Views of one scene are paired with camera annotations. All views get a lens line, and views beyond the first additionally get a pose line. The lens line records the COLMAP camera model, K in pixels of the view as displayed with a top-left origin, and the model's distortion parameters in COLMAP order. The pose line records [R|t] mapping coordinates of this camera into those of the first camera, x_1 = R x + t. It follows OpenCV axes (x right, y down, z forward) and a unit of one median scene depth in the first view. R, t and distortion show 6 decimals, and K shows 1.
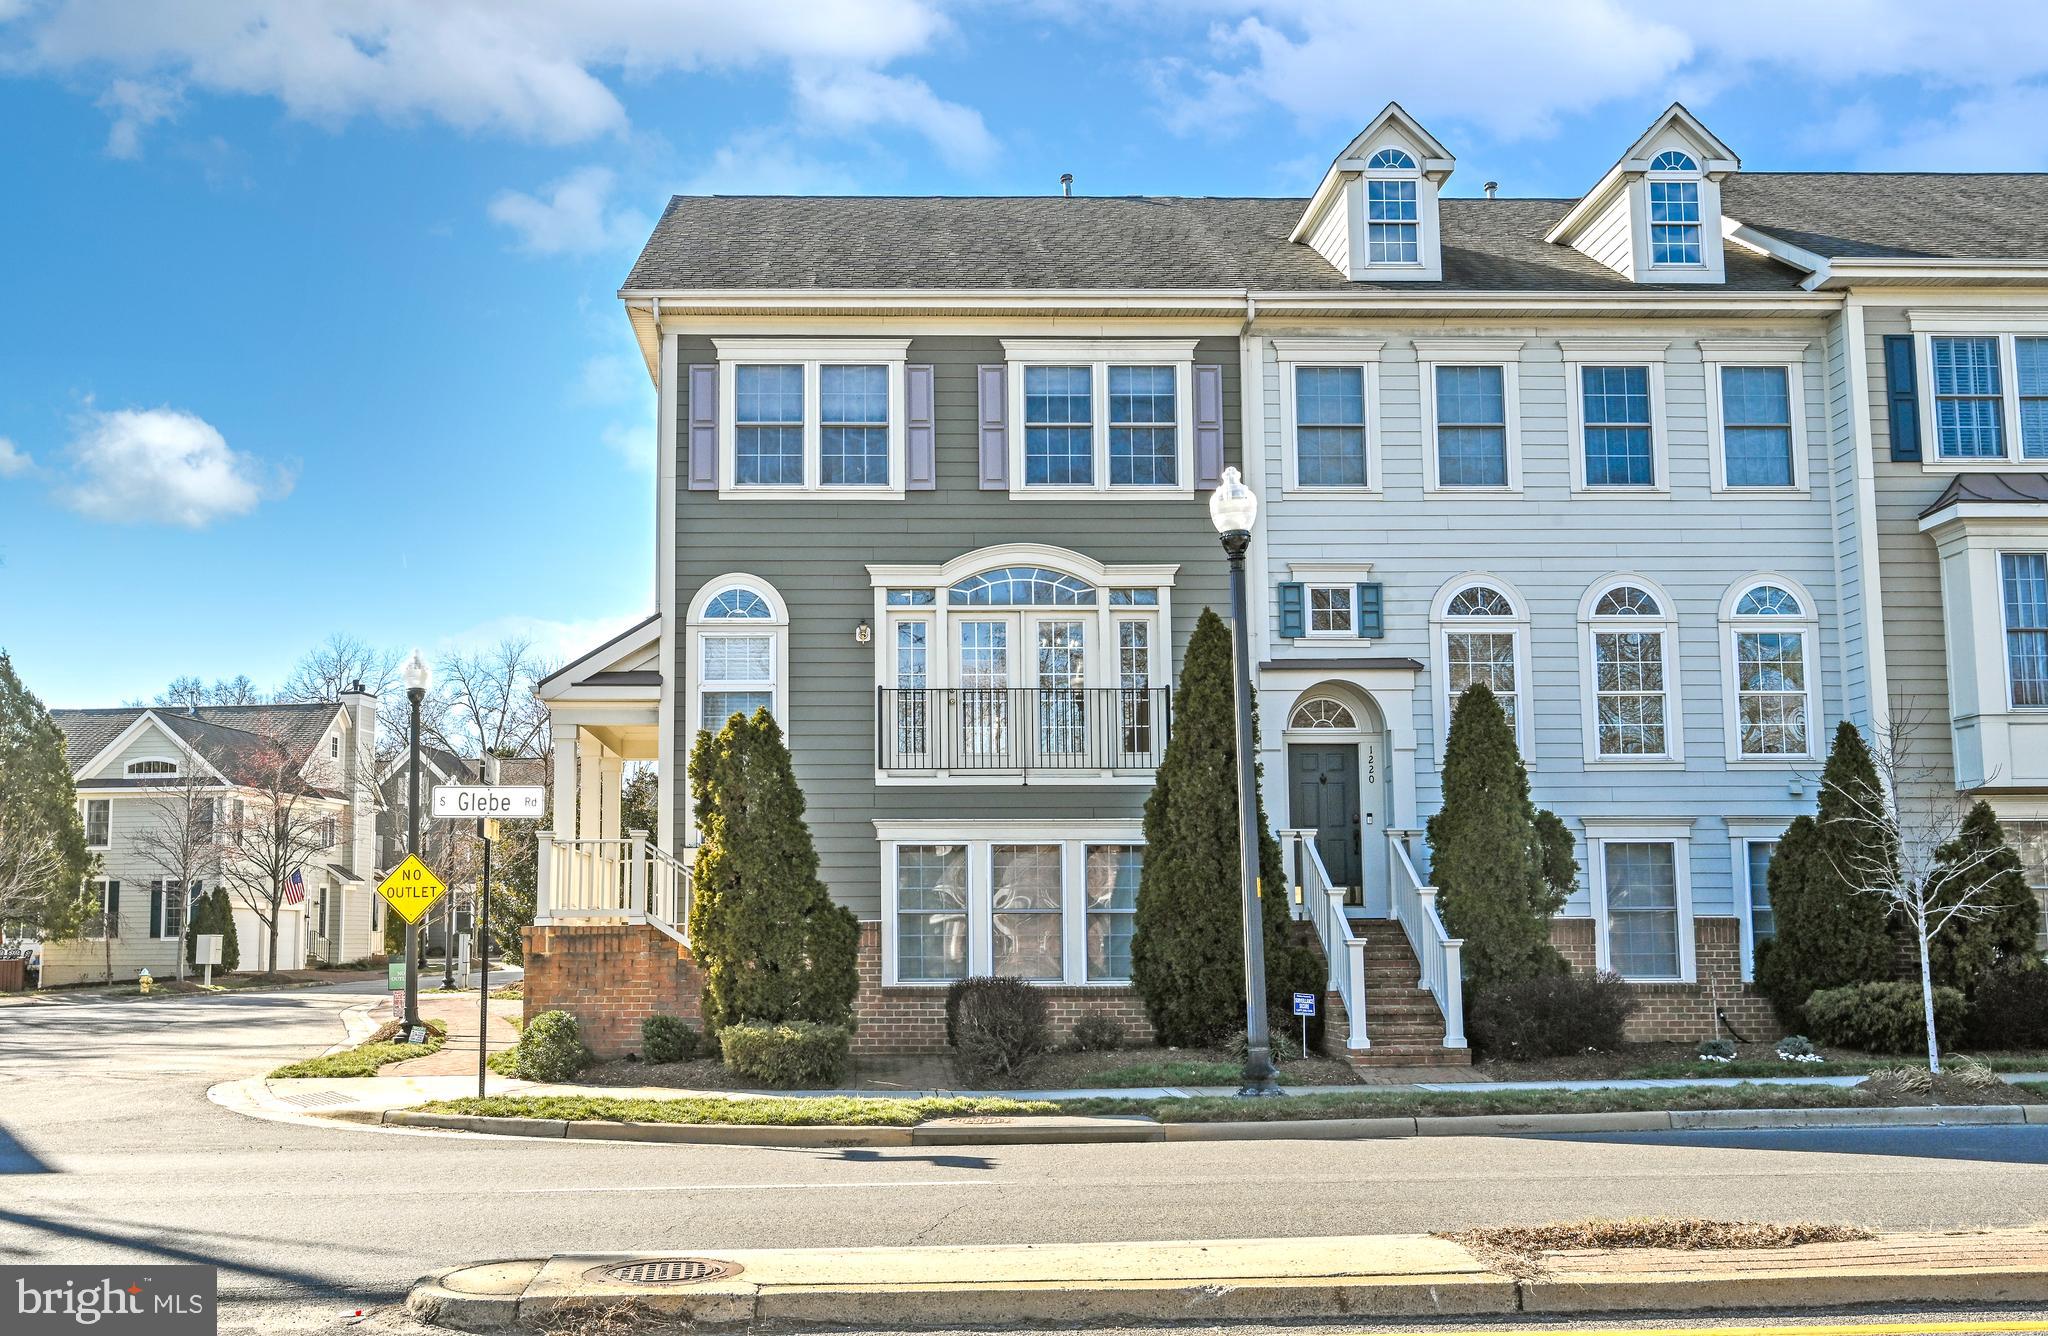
lens RADIAL K [[2047.5, 0, 1023.2], [0, 2047.5, 662.7], [0, 0, 1]] dist [-0.006629, 0.000000]
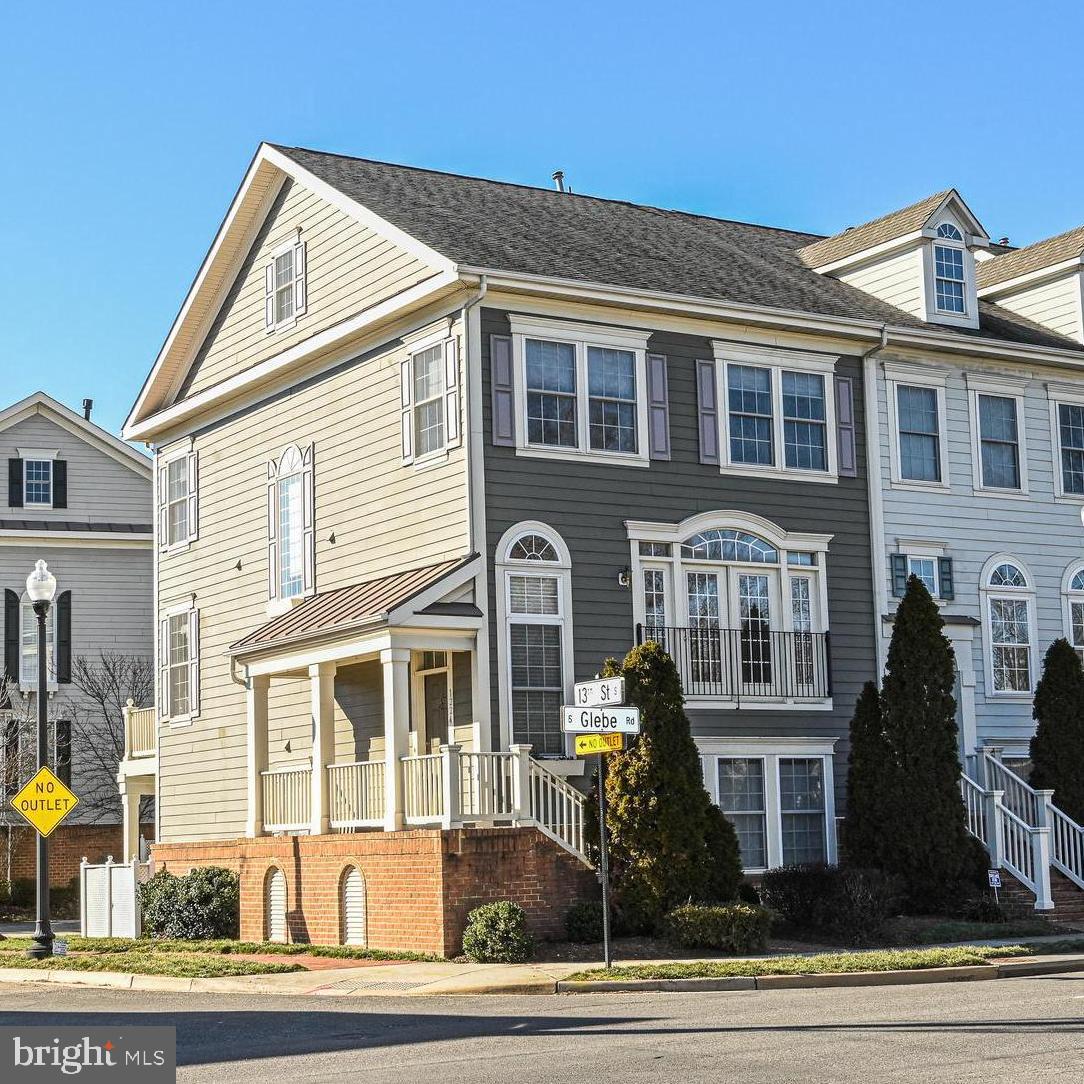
lens RADIAL K [[2128.3, 0, 542.1], [0, 2128.3, 543.5], [0, 0, 1]] dist [-0.026993, 0.000000]
pose [[0.856844, 0.053840, 0.512758, -0.741605], [-0.045653, 0.998549, -0.028560, 0.002638], [-0.513551, 0.001063, 0.858058, -0.028108]]
